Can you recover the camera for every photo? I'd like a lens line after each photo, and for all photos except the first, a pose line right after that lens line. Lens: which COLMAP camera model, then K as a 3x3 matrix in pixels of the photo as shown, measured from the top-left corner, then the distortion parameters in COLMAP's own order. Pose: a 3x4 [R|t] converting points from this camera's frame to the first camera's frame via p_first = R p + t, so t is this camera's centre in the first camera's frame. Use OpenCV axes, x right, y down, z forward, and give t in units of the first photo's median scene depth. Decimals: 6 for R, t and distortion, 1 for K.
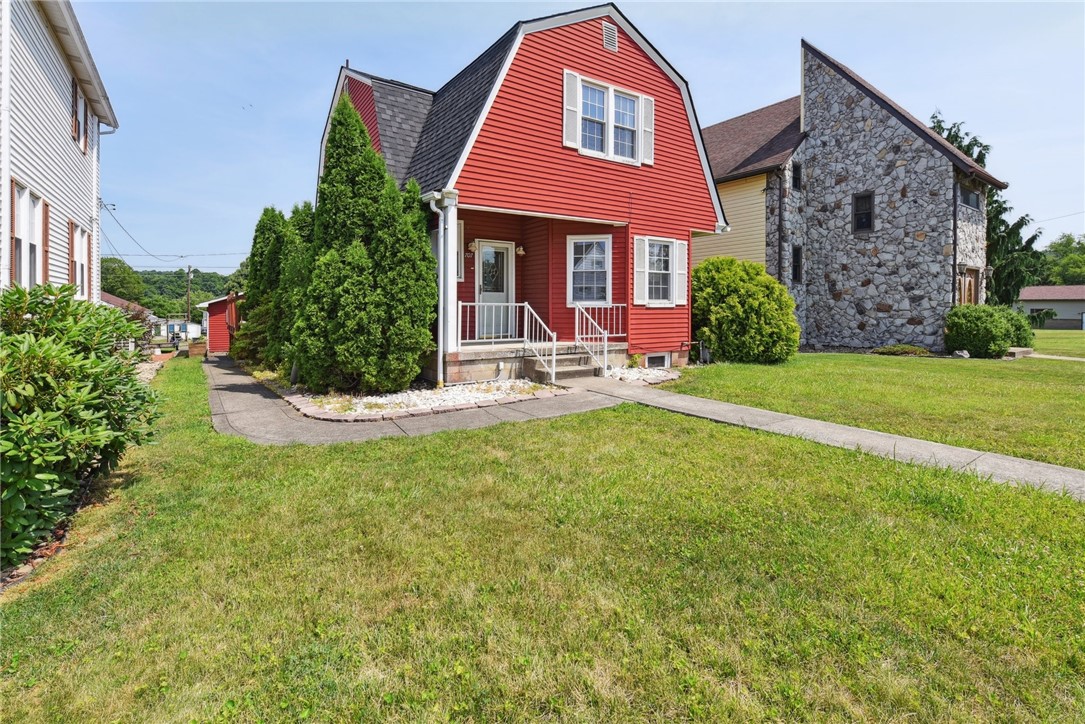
lens RADIAL K [[505.3, 0, 545.0], [0, 505.3, 309.5], [0, 0, 1]] dist [0.000101, -0.000009]
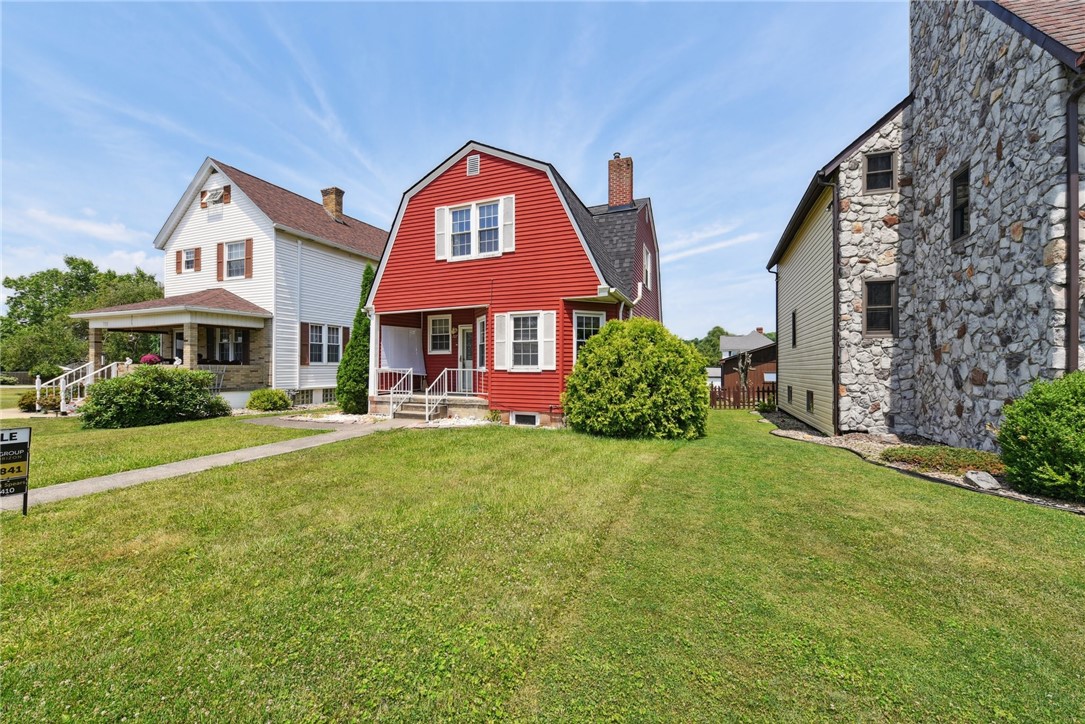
lens RADIAL K [[434.8, 0, 538.8], [0, 434.8, 362.5], [0, 0, 1]] dist [-0.001173, -0.000184]
pose [[0.543102, -0.005850, -0.839647, 1.092665], [-0.005432, 0.999930, -0.010481, -0.016227], [0.839649, 0.010253, 0.543032, 0.501757]]
